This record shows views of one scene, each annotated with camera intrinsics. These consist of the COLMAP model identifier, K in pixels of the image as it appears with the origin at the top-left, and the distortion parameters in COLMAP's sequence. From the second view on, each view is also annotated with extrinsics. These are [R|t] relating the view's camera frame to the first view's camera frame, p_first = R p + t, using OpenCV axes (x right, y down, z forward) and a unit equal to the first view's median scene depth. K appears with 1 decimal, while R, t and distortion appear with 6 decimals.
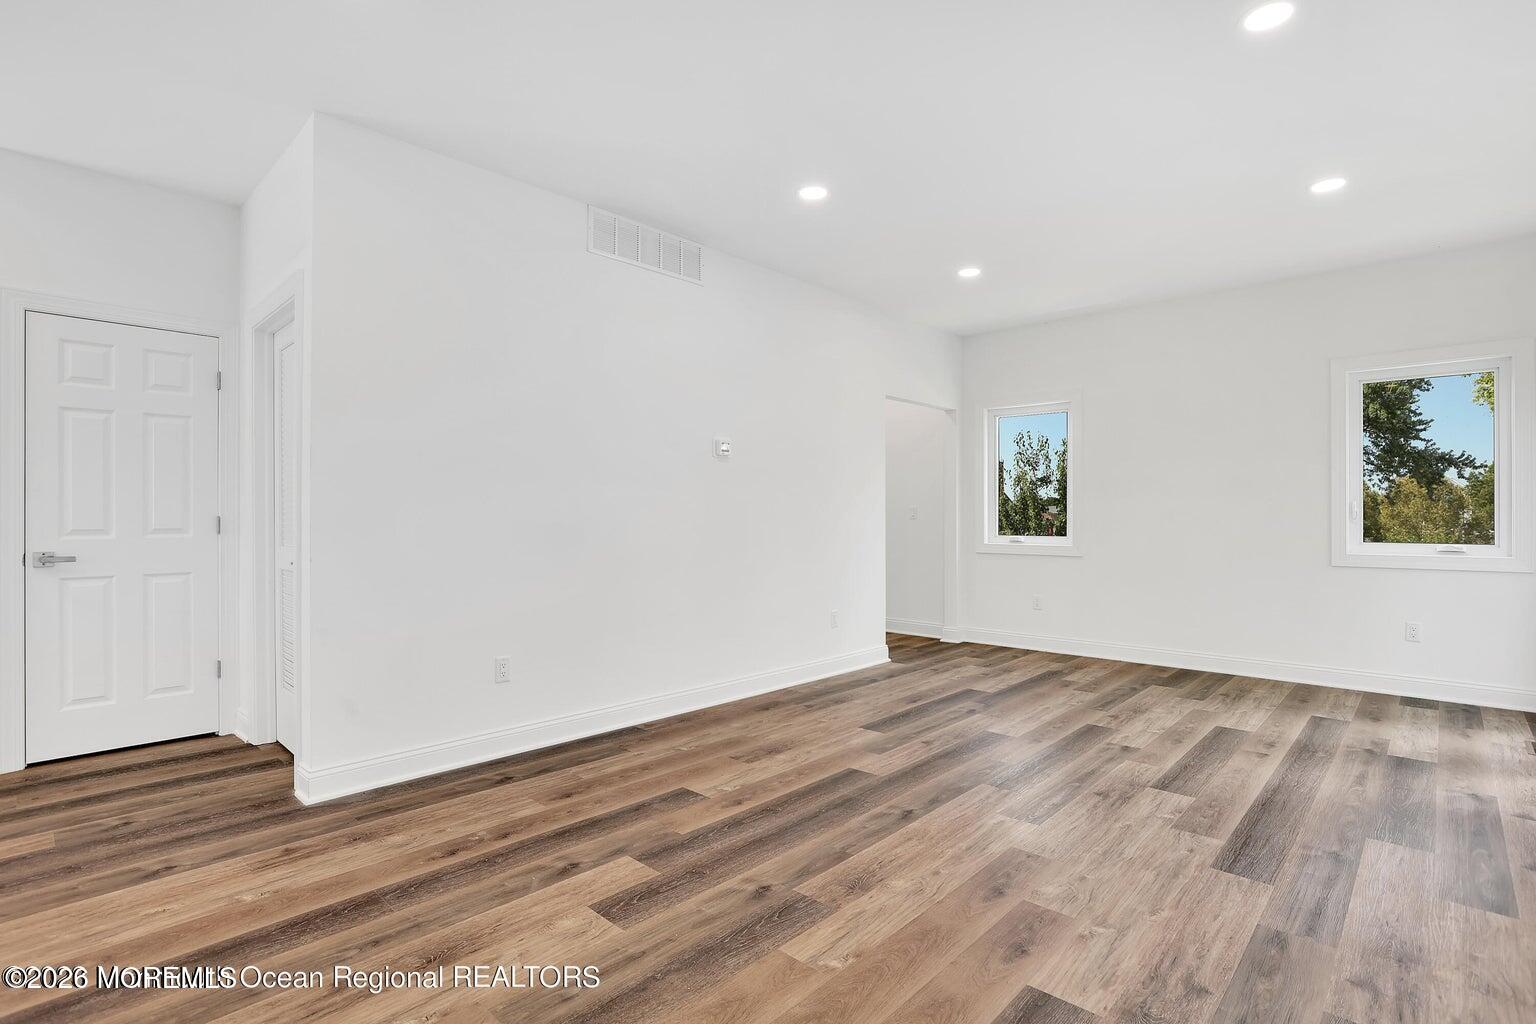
lens RADIAL K [[739.3, 0, 759.4], [0, 739.3, 518.7], [0, 0, 1]] dist [-0.024932, 0.002389]
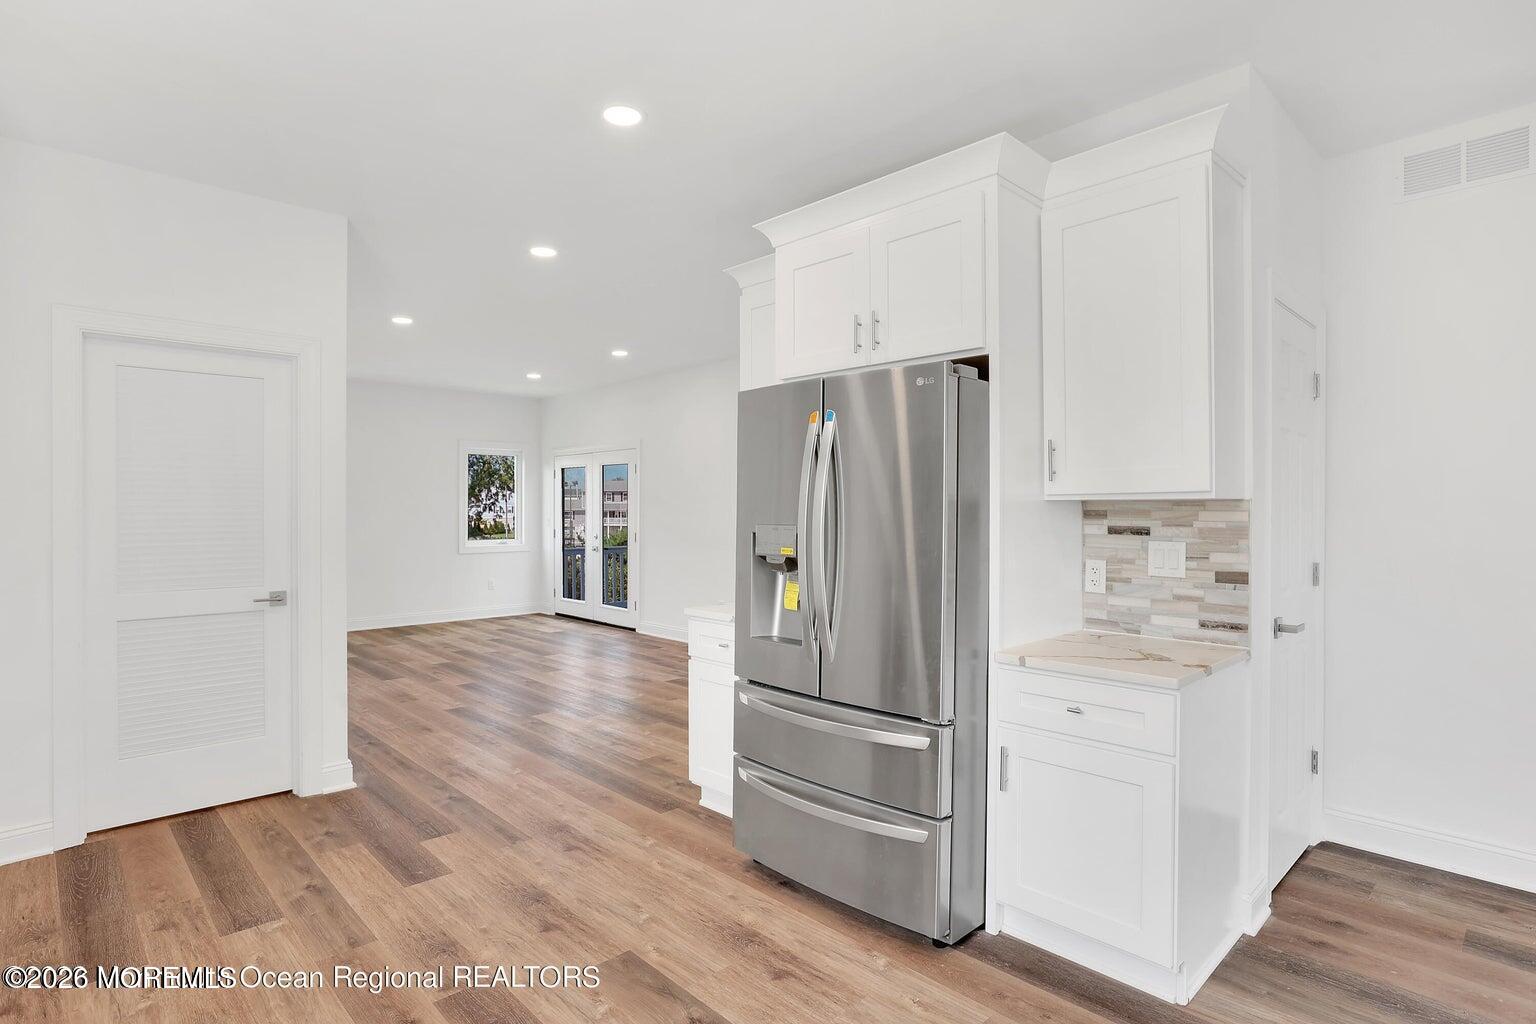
lens RADIAL K [[810.4, 0, 762.1], [0, 810.4, 514.1], [0, 0, 1]] dist [-0.022786, 0.007584]
pose [[0.046596, -0.010404, 0.998860, -1.757461], [0.001899, 0.999945, 0.010326, -0.081612], [-0.998912, 0.001416, 0.046614, 0.209132]]
